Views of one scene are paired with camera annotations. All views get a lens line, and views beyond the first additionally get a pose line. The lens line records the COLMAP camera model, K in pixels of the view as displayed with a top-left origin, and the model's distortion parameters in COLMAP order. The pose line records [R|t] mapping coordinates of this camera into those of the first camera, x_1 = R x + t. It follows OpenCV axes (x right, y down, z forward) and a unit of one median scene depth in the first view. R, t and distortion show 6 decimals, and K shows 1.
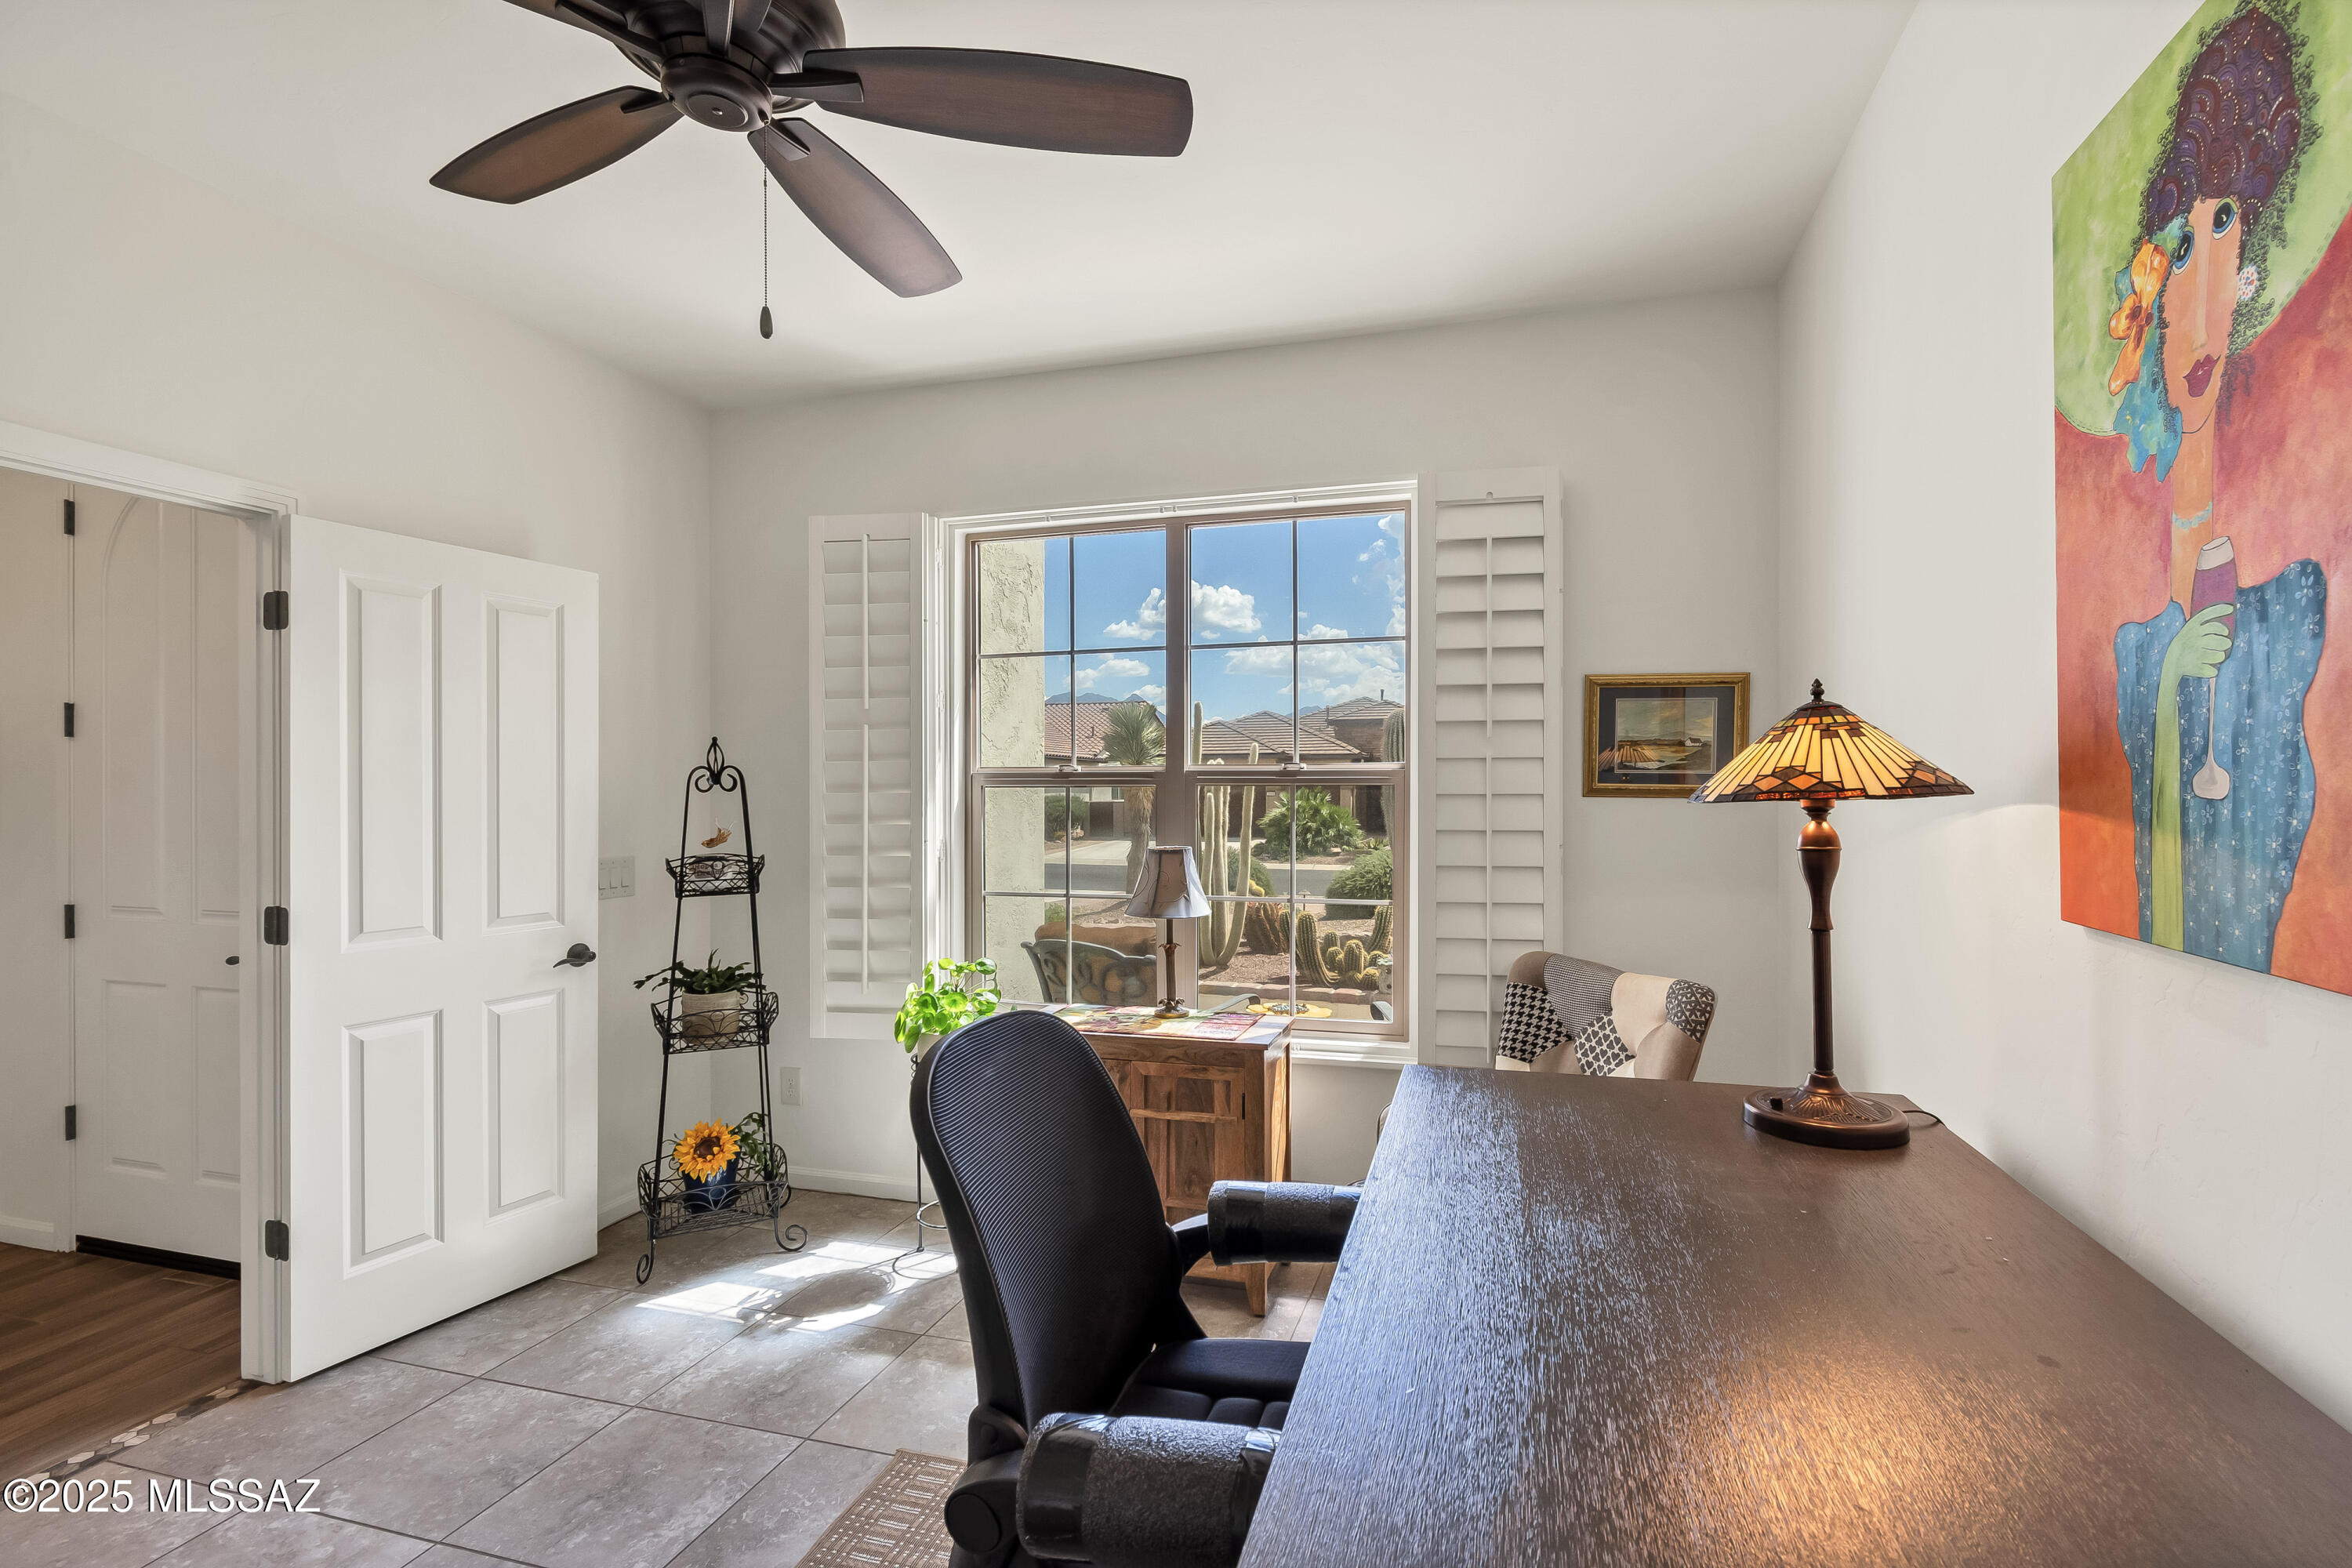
lens RADIAL K [[1048.0, 0, 1195.2], [0, 1048.0, 789.6], [0, 0, 1]] dist [0.005599, -0.000617]
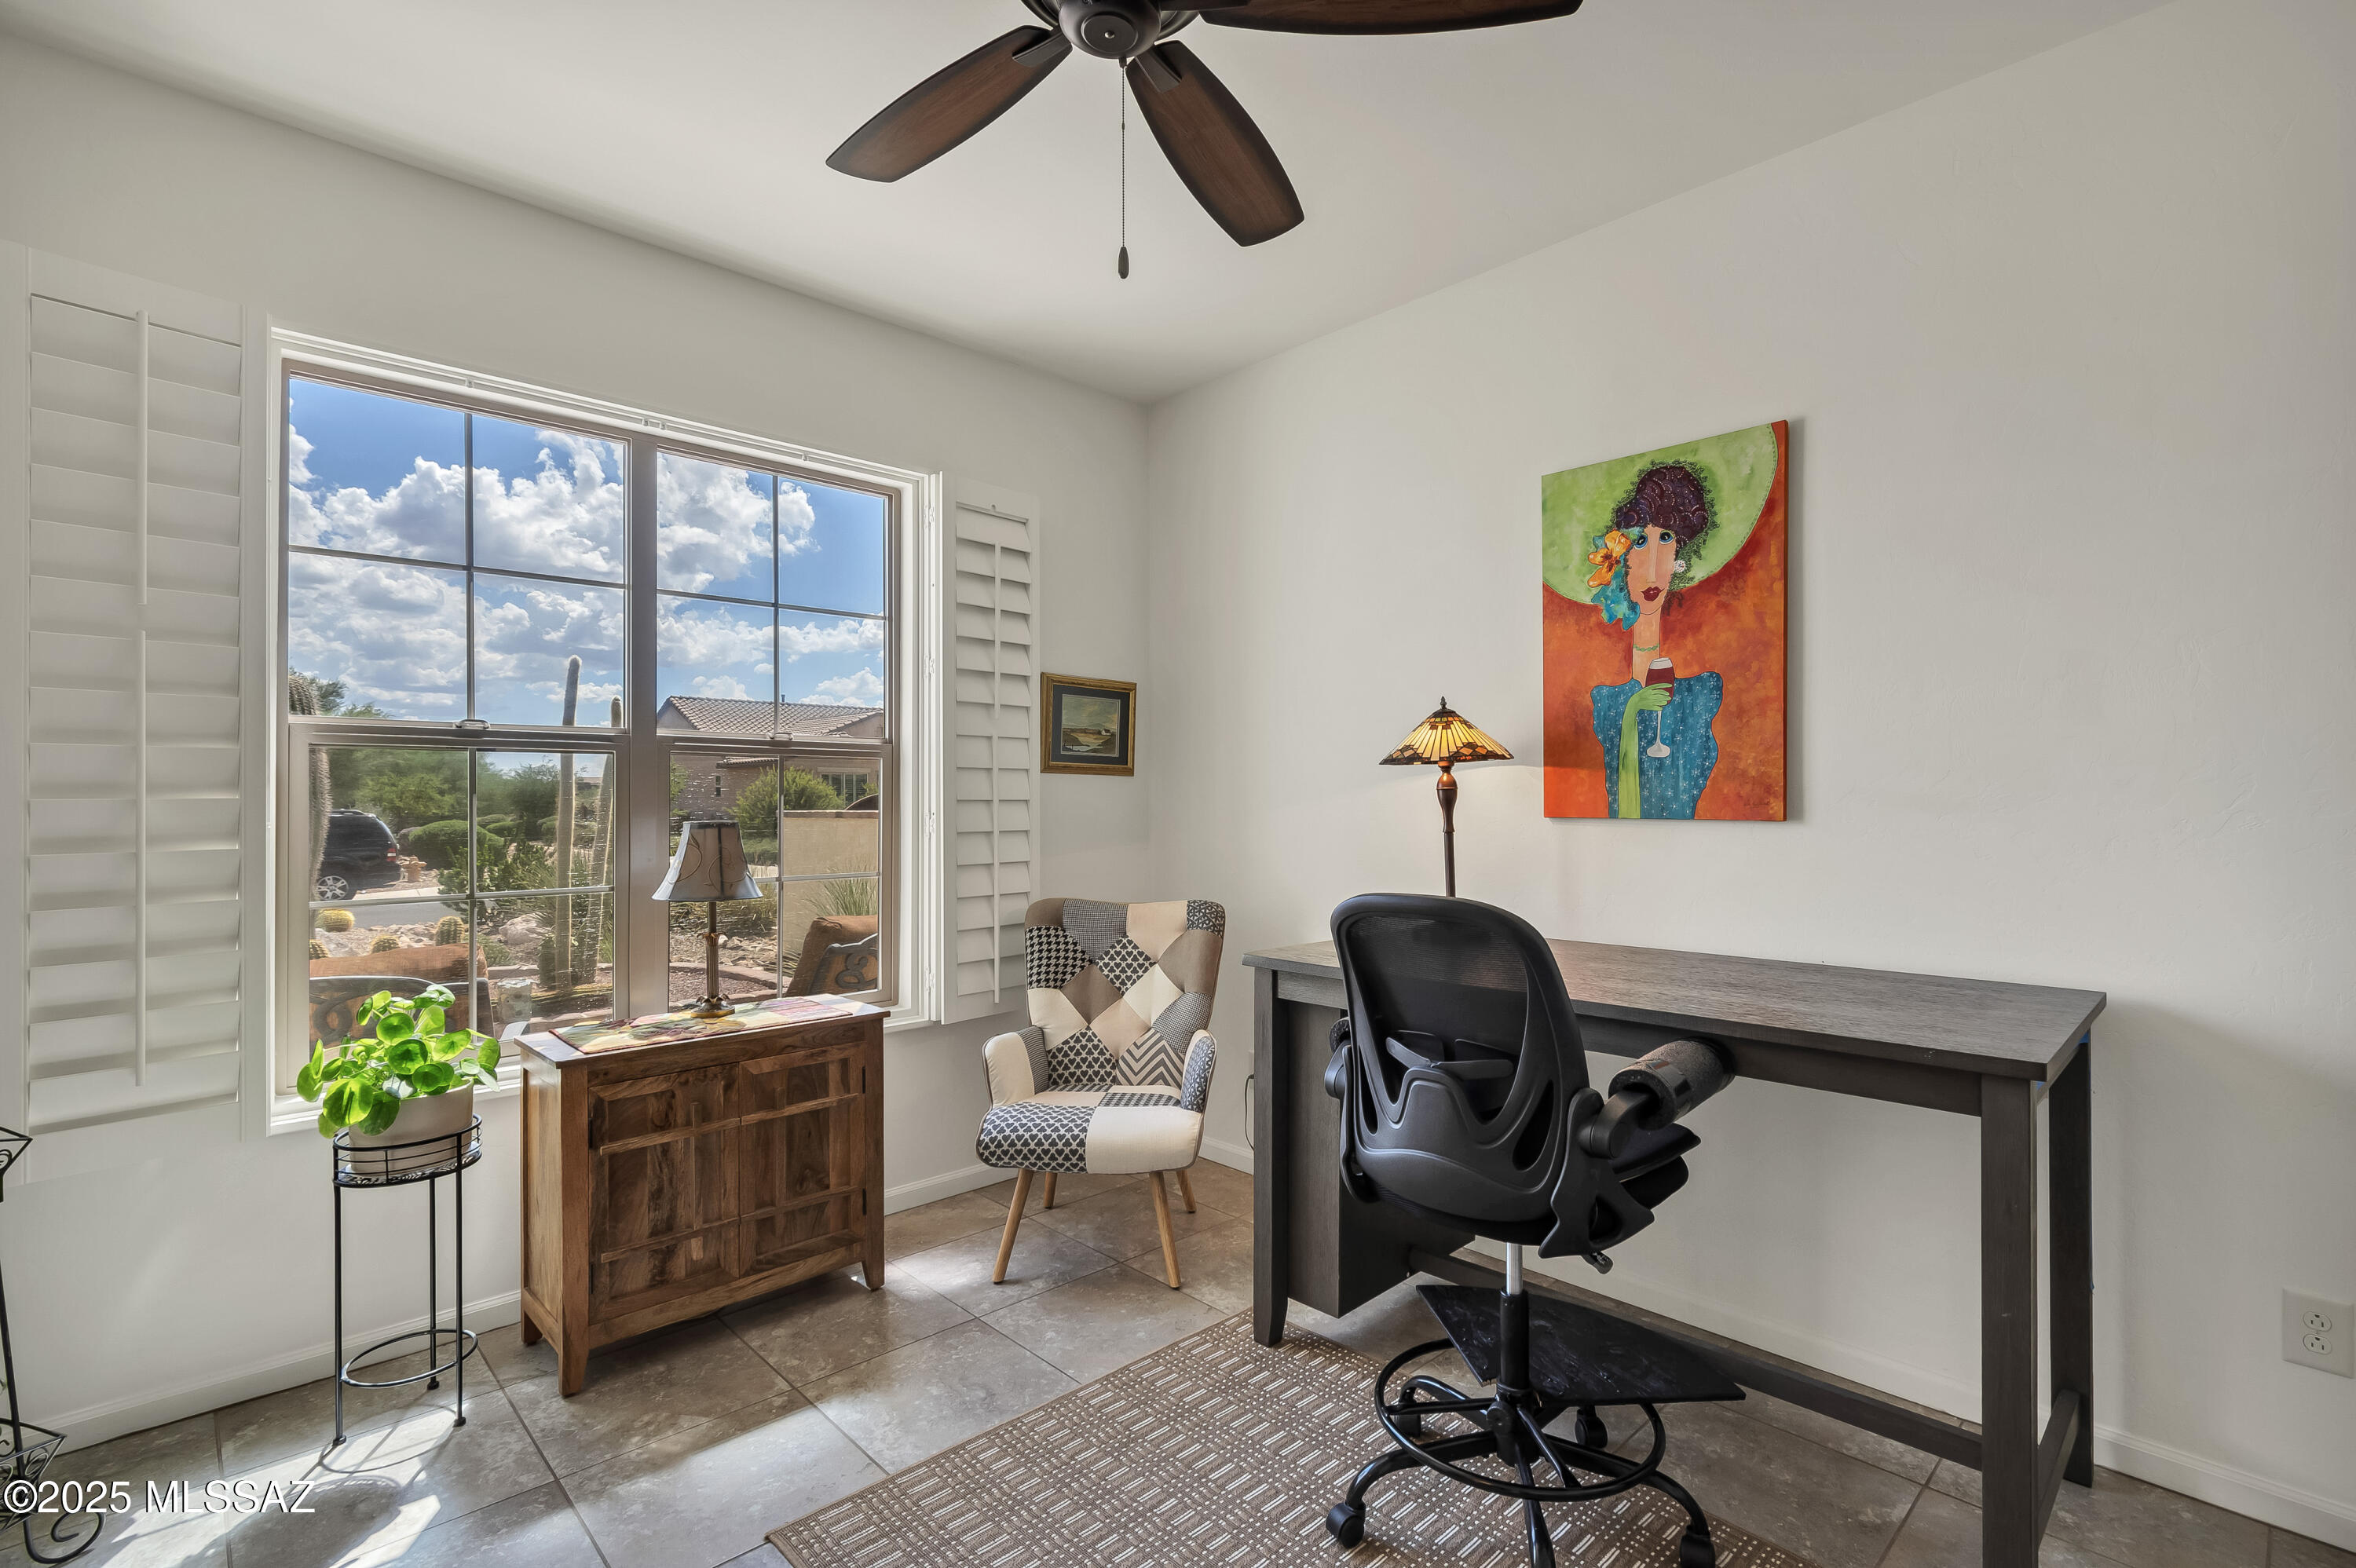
lens RADIAL K [[1121.0, 0, 1185.2], [0, 1121.0, 788.1], [0, 0, 1]] dist [0.010265, -0.000601]
pose [[0.504546, 0.011780, 0.863305, -1.531564], [-0.002706, 0.999924, -0.012063, 0.091924], [-0.863381, 0.003751, 0.504539, 0.462813]]
